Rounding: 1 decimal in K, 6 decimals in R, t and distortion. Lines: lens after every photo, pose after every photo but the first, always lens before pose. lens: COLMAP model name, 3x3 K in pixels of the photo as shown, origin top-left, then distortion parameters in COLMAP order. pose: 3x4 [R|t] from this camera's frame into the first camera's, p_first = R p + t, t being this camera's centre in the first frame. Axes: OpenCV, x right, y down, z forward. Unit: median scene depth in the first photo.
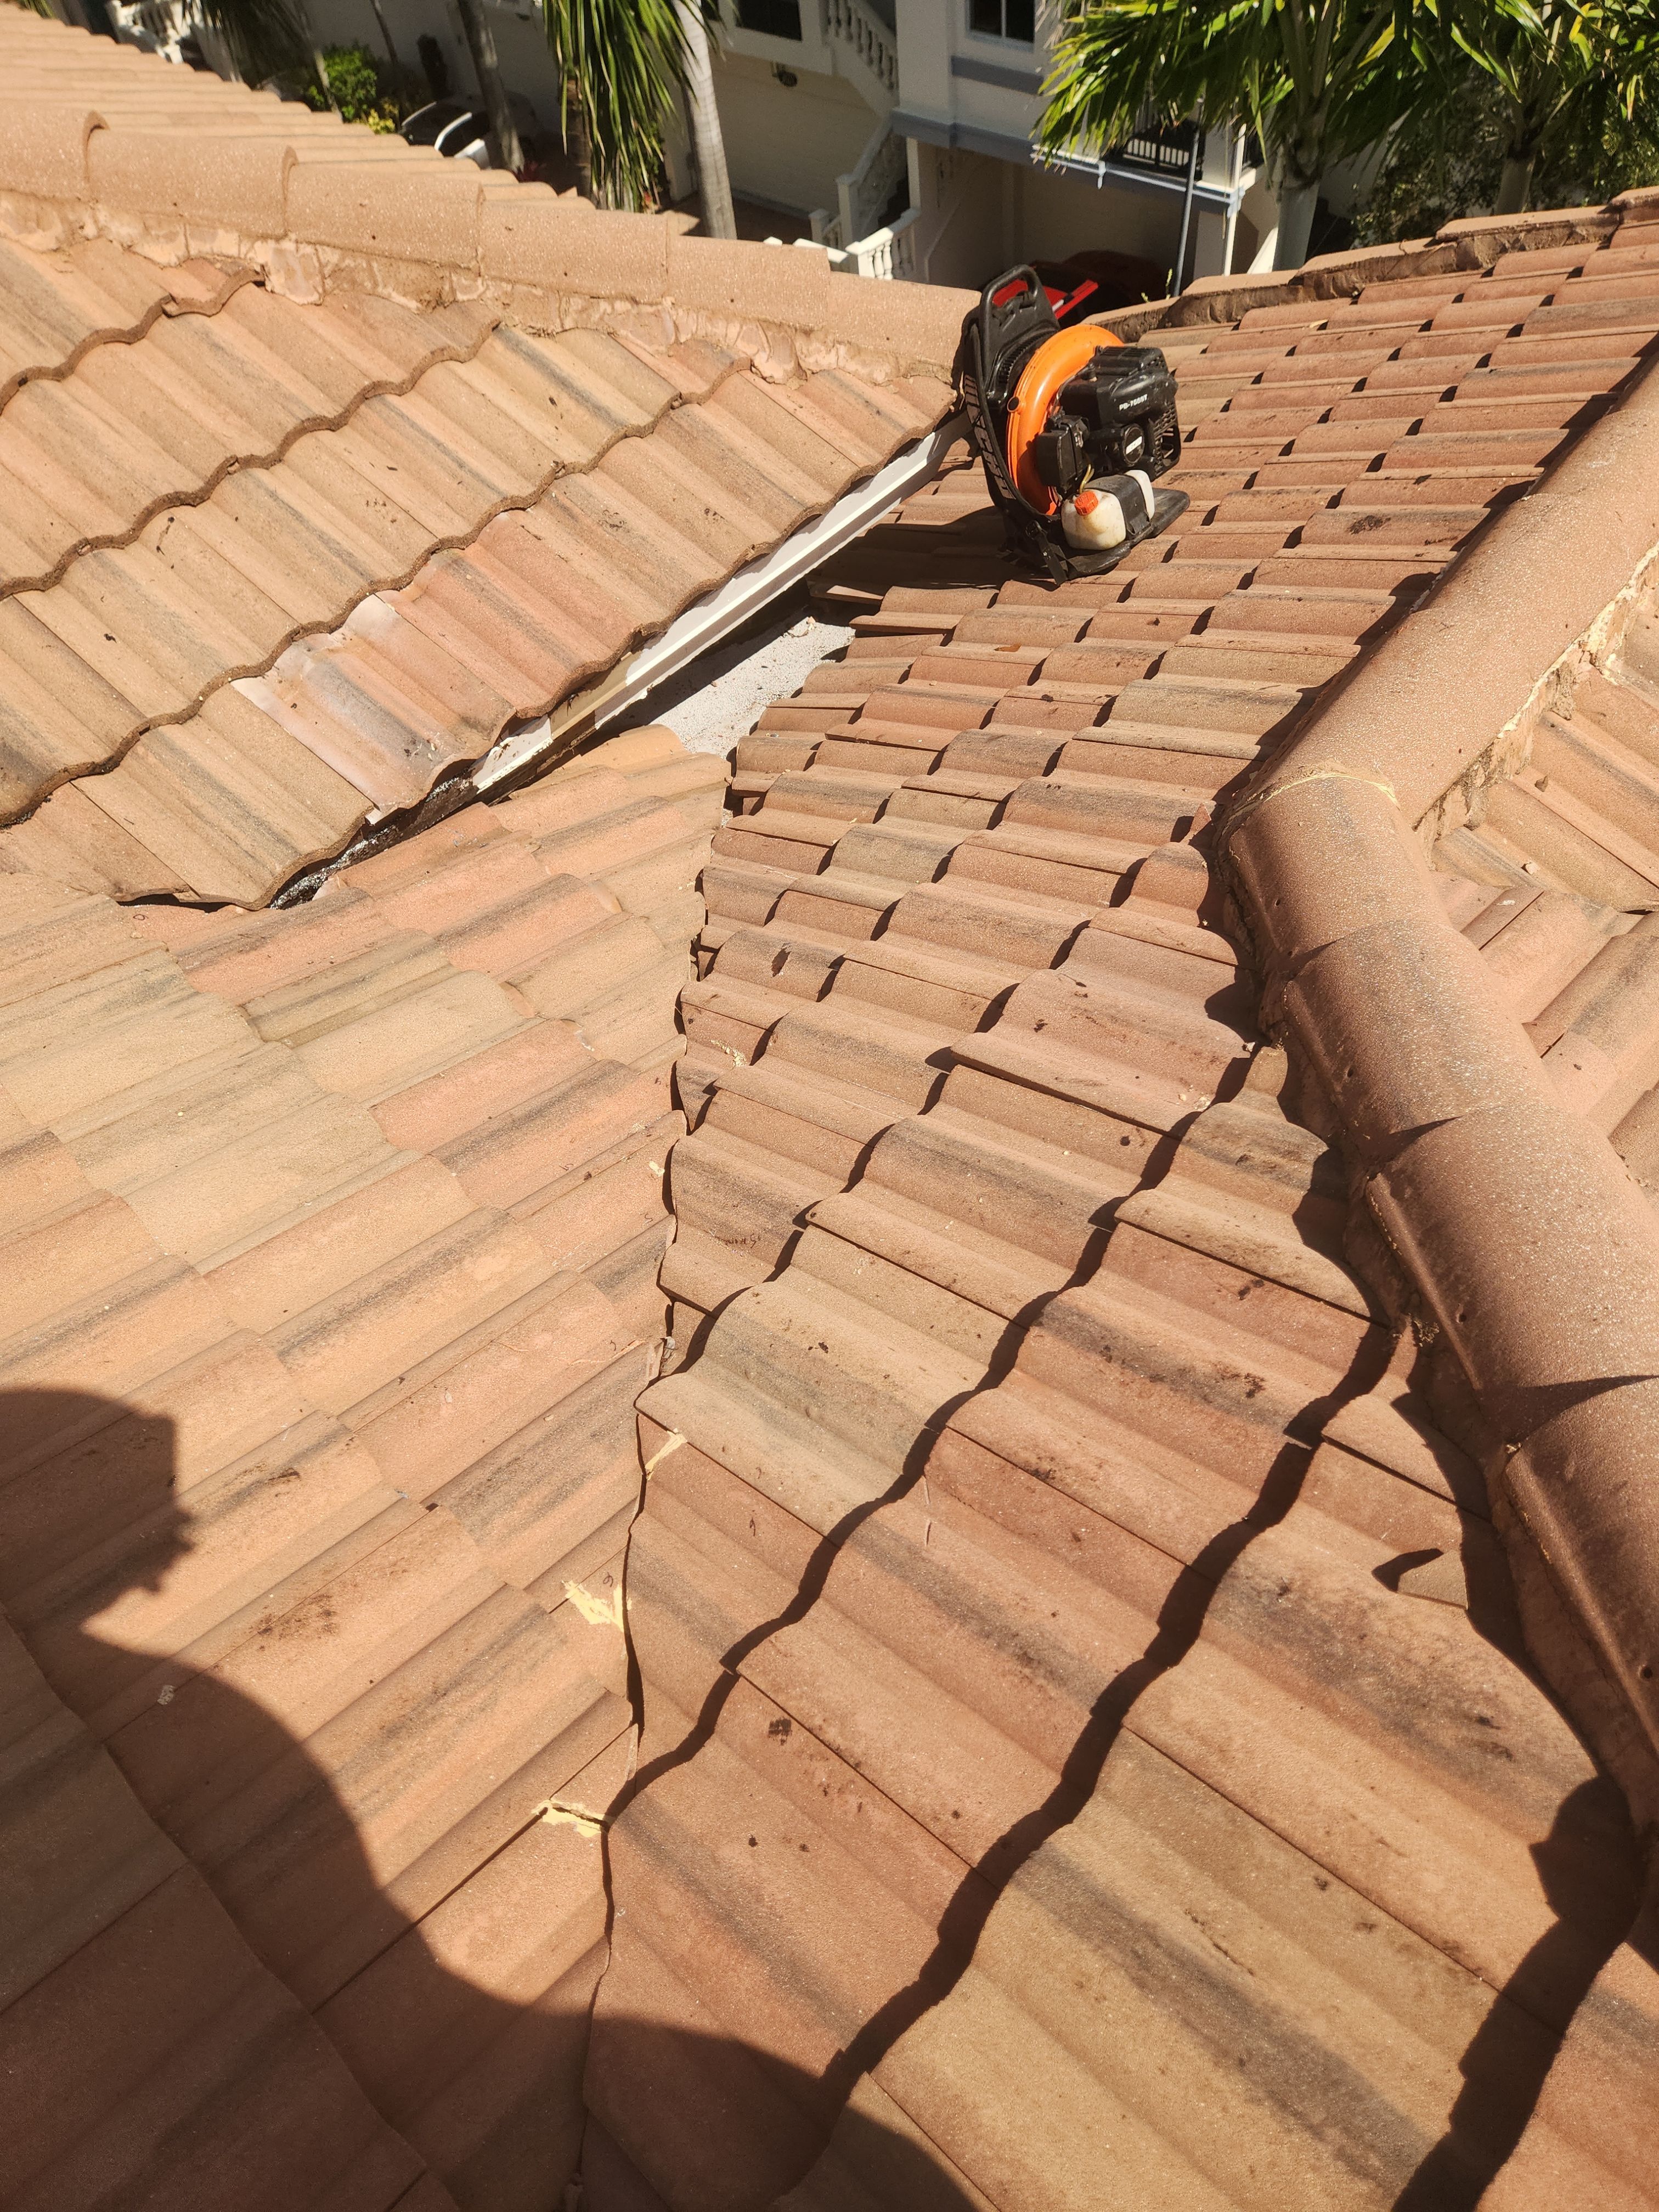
lens RADIAL K [[1472.5, 0, 854.0], [0, 1472.5, 1102.4], [0, 0, 1]] dist [0.085263, -0.077119]
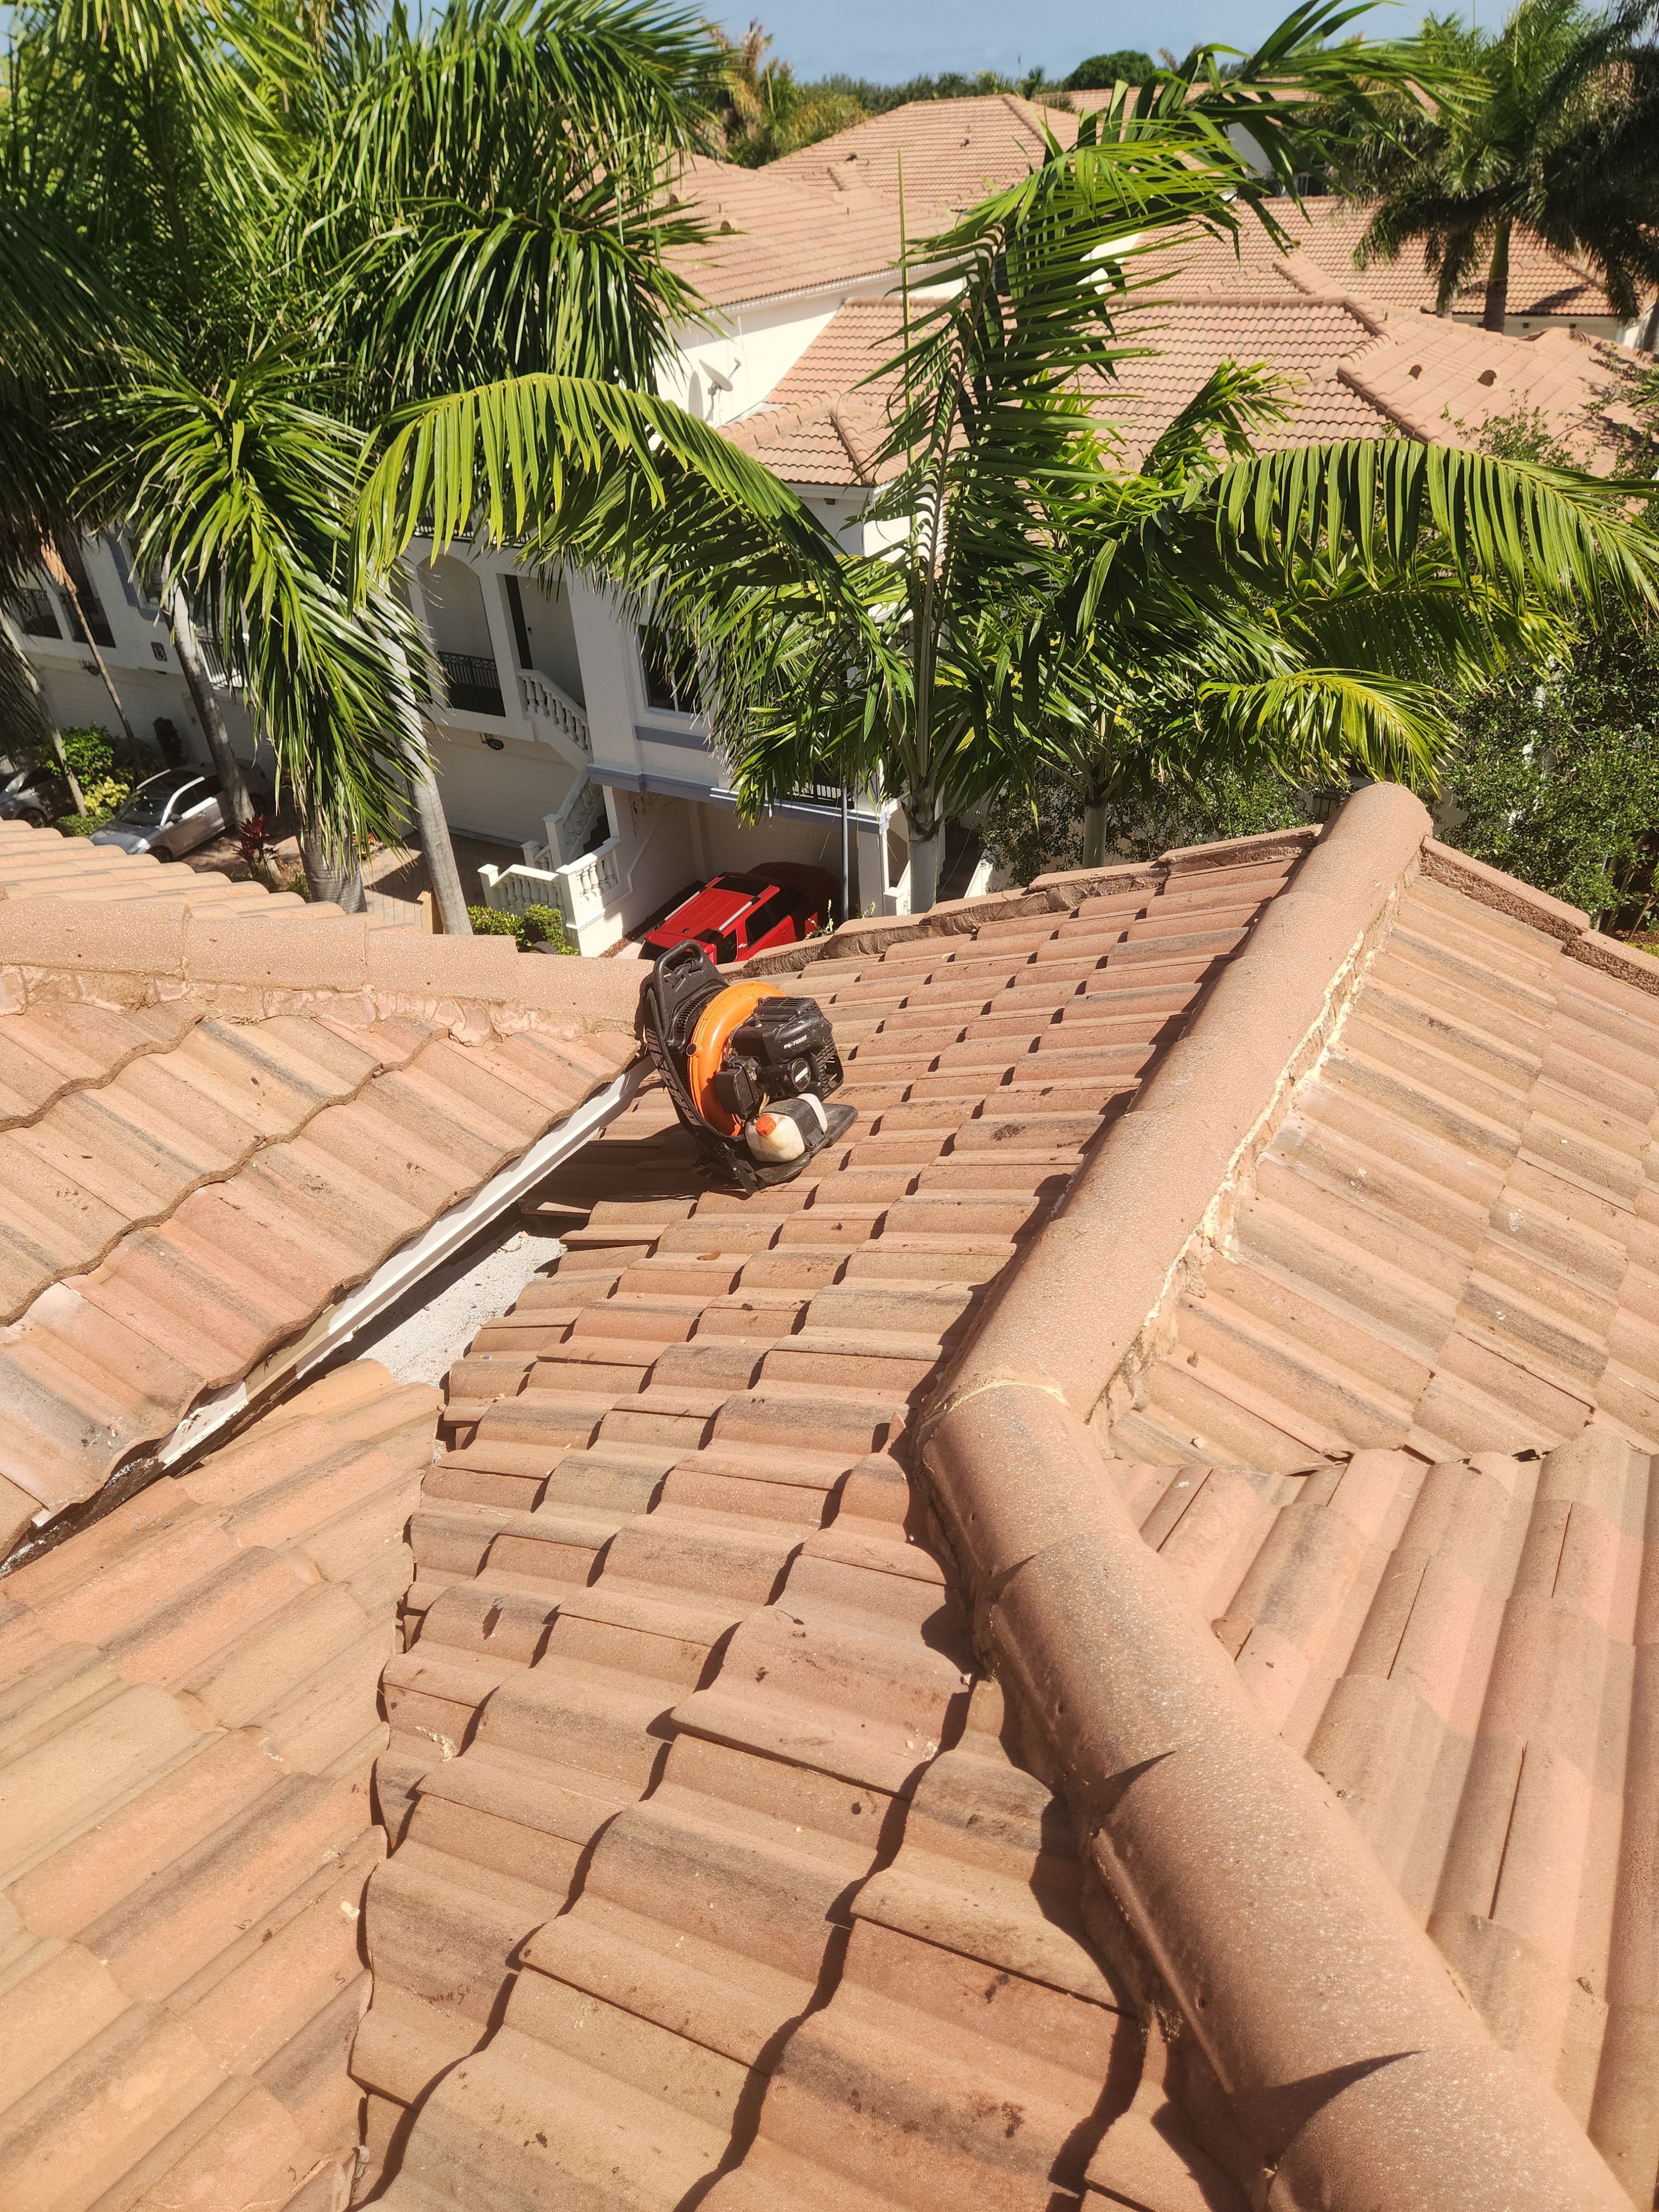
lens RADIAL K [[1472.5, 0, 841.6], [0, 1472.5, 1095.2], [0, 0, 1]] dist [0.085263, -0.077119]
pose [[0.982479, -0.077636, 0.169433, 0.037494], [0.131553, 0.932851, -0.335384, -0.064427], [-0.132018, 0.351797, 0.926720, -0.043244]]
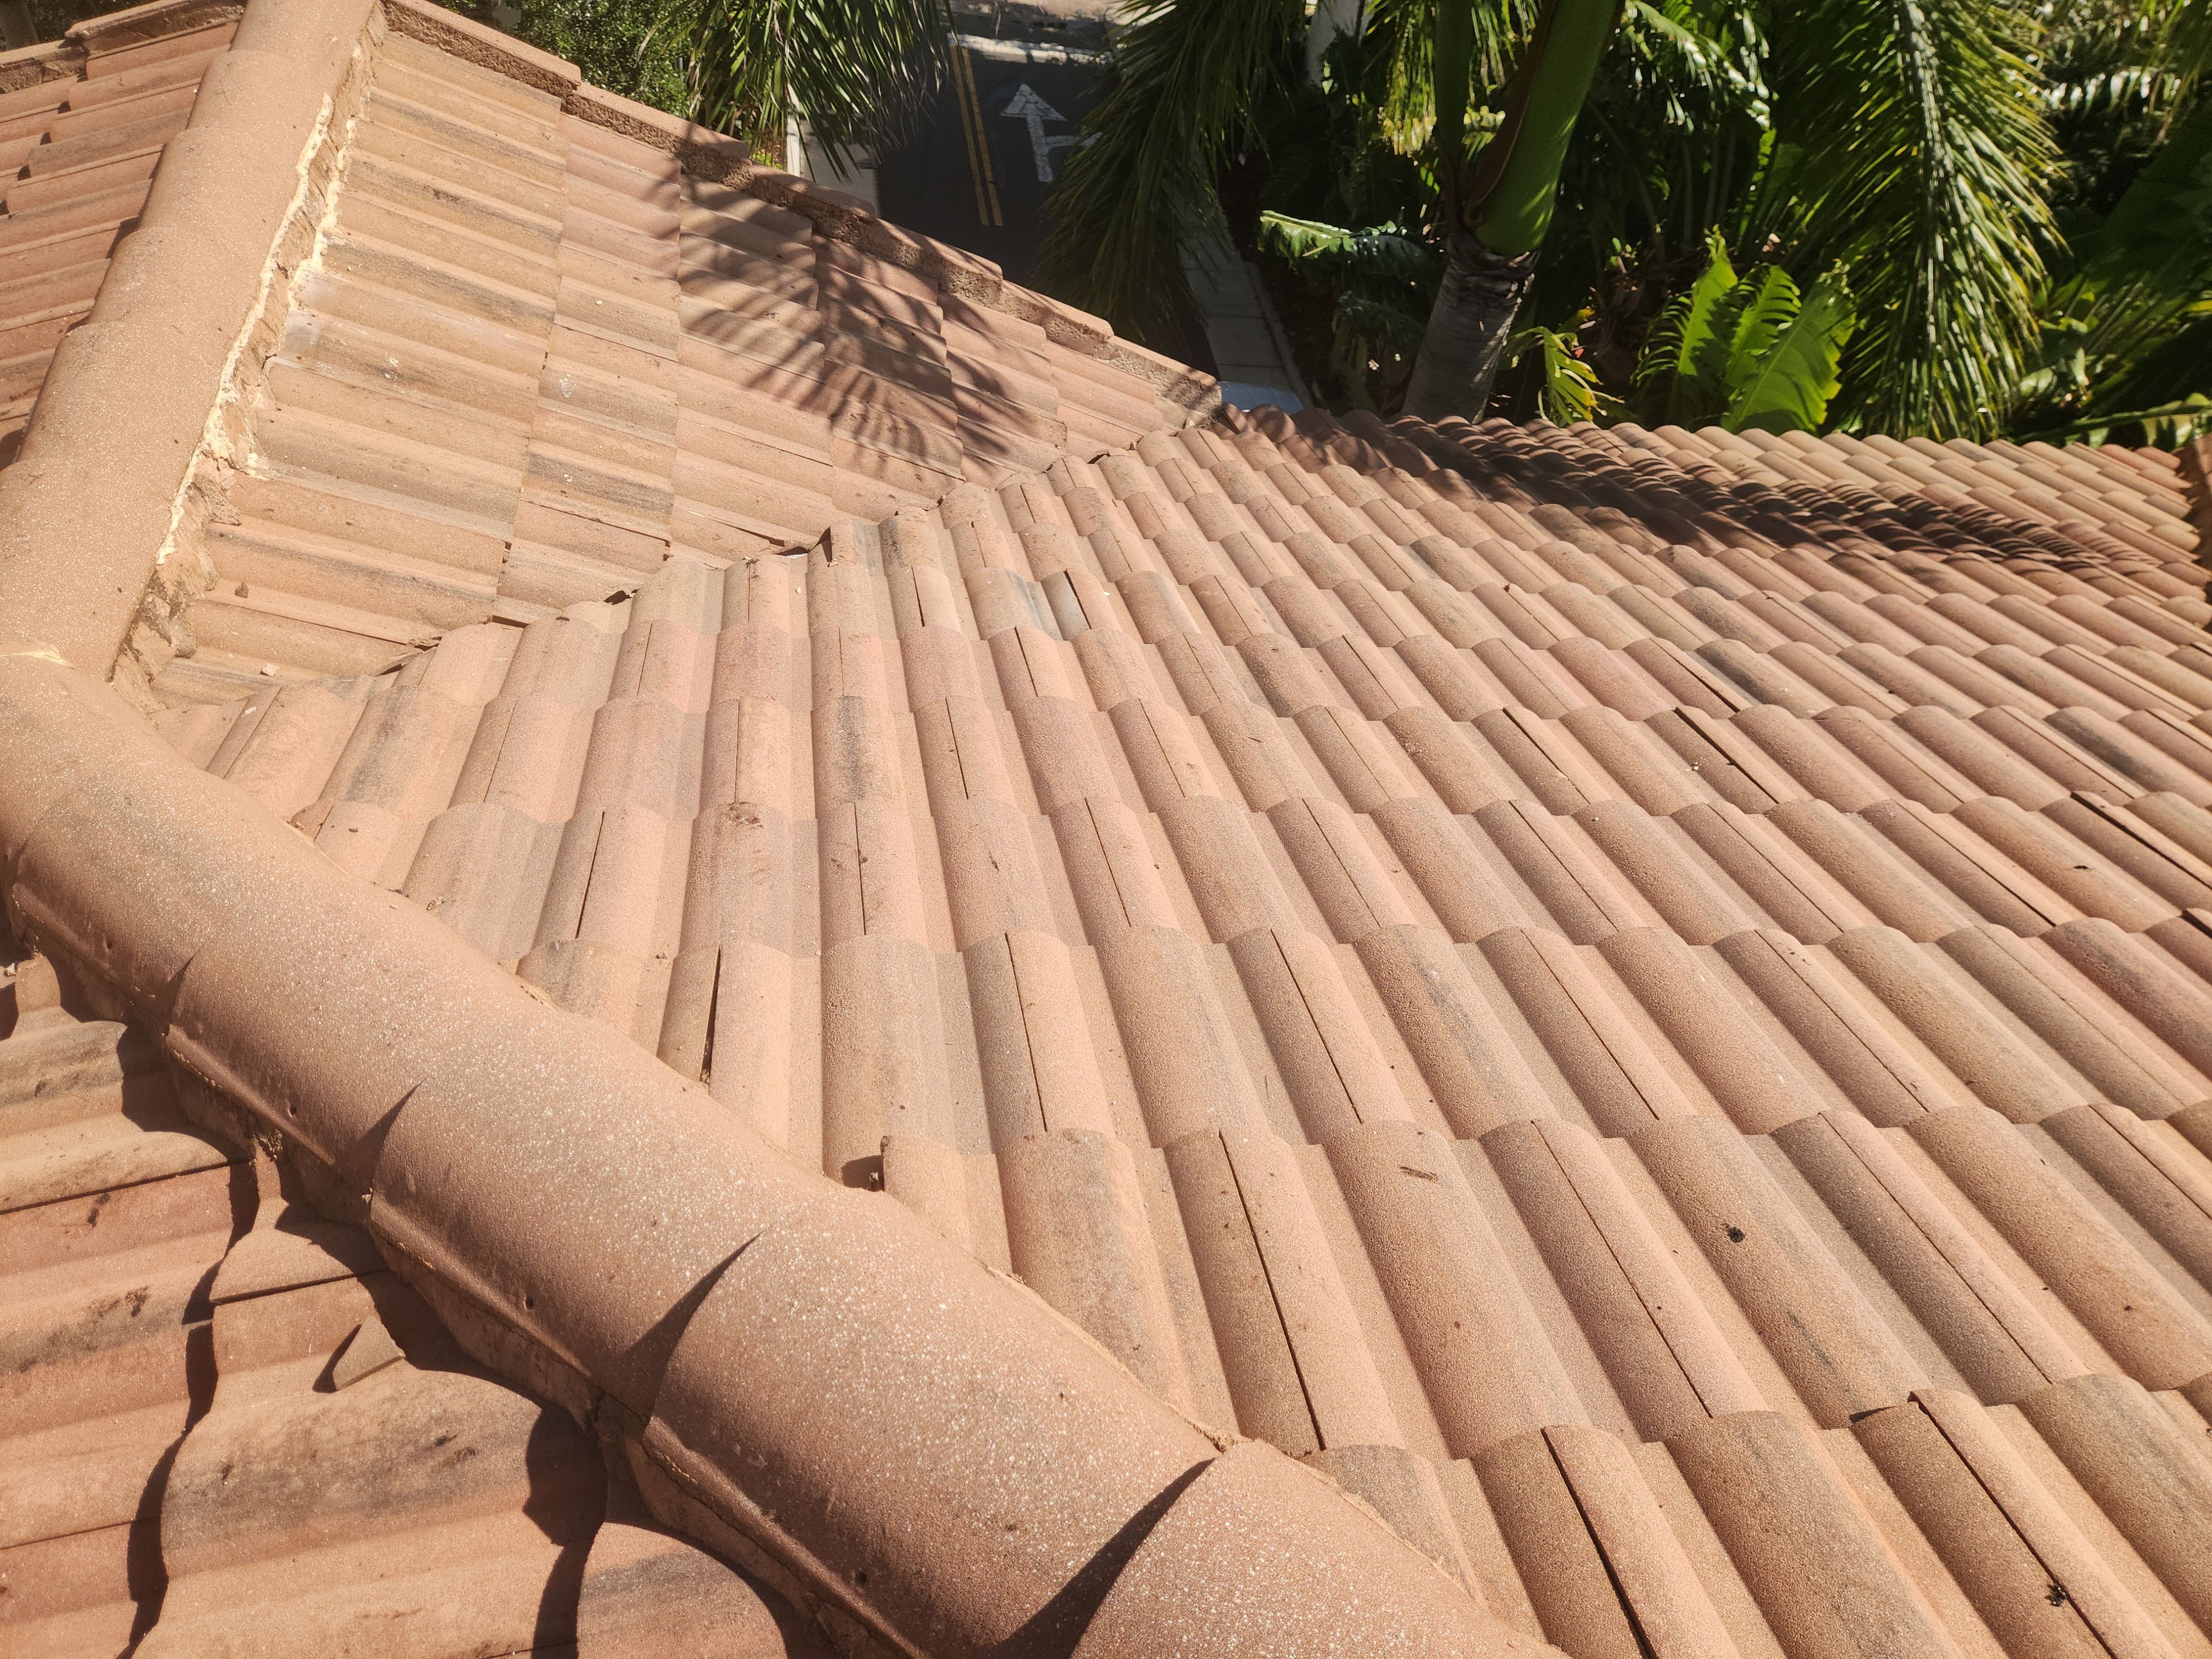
lens RADIAL K [[1472.5, 0, 1096.6], [0, 1472.5, 816.8], [0, 0, 1]] dist [0.085263, -0.077119]
pose [[0.633750, -0.440370, 0.635953, 0.119942], [0.473645, 0.870909, 0.131064, 0.058343], [-0.611574, 0.218154, 0.760517, -0.079117]]
